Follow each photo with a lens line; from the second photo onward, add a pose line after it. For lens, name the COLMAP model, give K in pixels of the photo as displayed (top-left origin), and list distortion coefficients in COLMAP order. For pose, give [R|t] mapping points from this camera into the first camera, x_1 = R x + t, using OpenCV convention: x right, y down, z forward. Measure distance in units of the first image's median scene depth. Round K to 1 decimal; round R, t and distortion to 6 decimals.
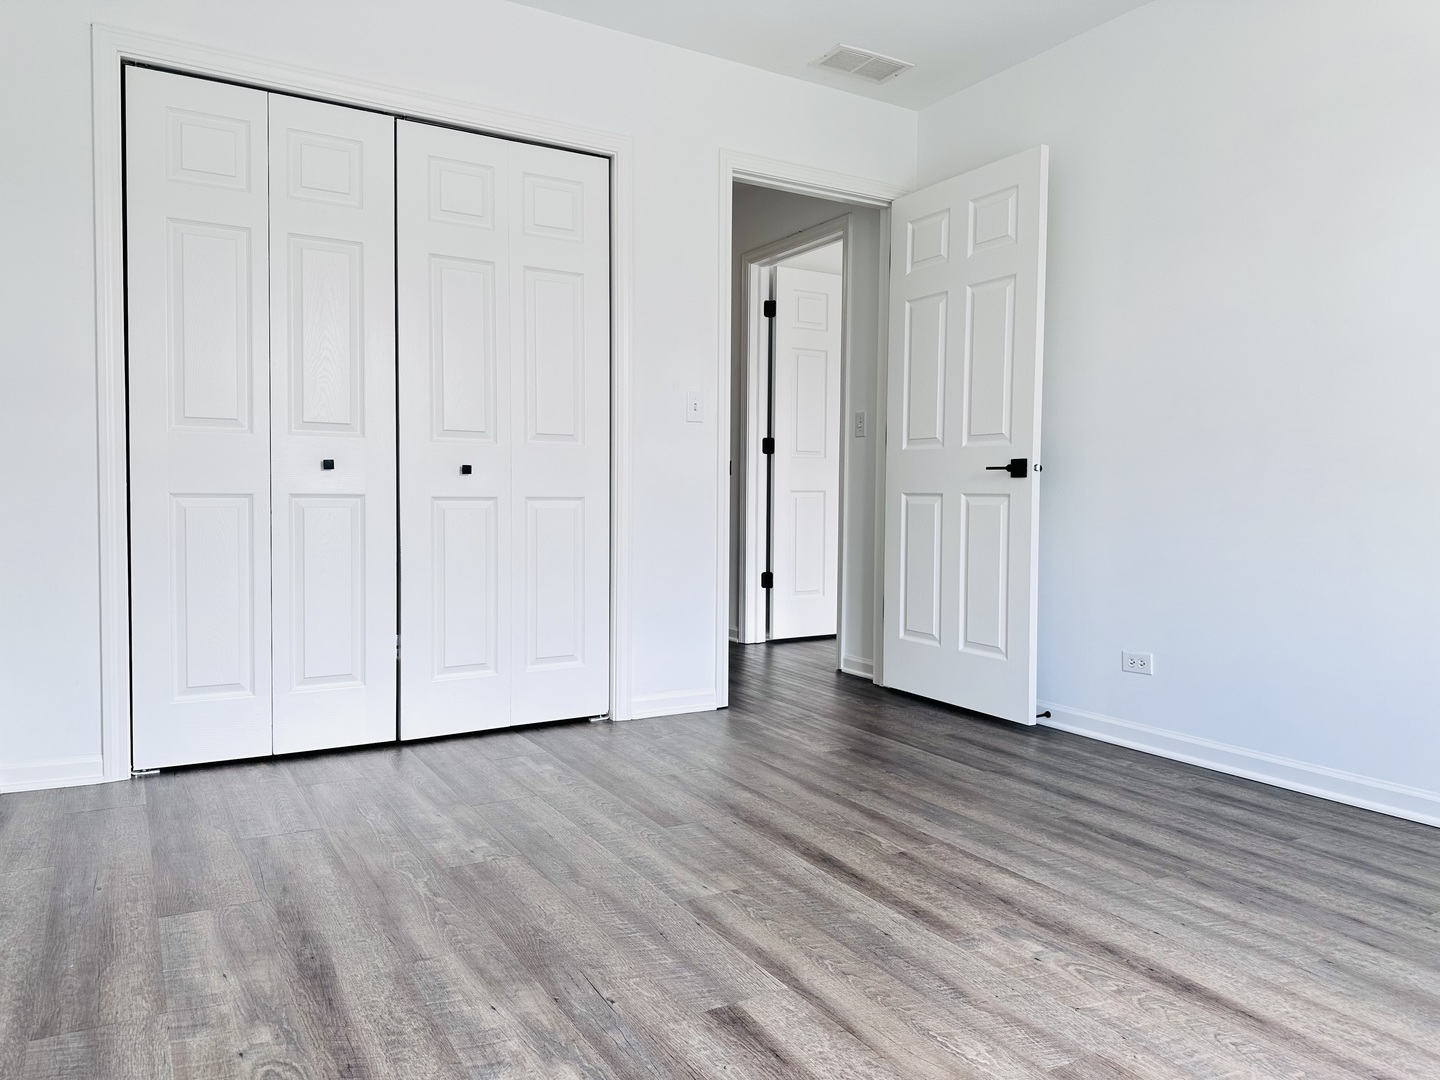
lens RADIAL K [[1007.6, 0, 720.0], [0, 1007.6, 540.0], [0, 0, 1]] dist [0.076046, -0.094611]
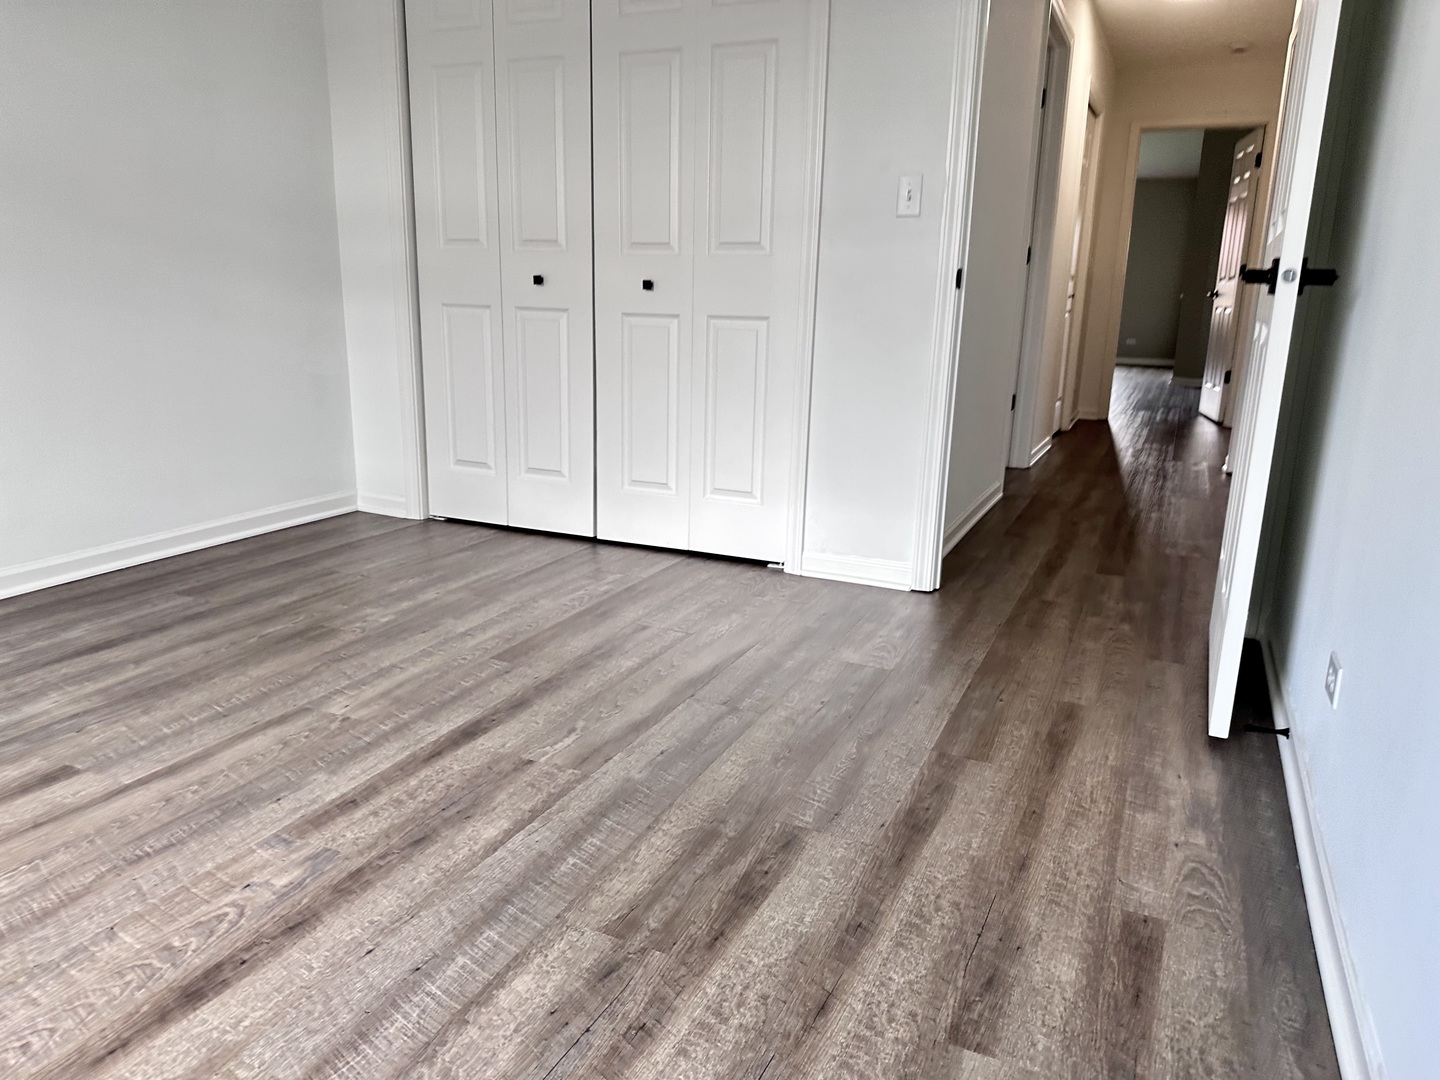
lens RADIAL K [[1007.6, 0, 720.0], [0, 1007.6, 540.0], [0, 0, 1]] dist [0.076046, -0.094611]
pose [[0.562614, 0.193783, -0.803688, 0.926523], [-0.056297, 0.978864, 0.196610, -0.035799], [0.824801, -0.065370, 0.561632, 0.714969]]
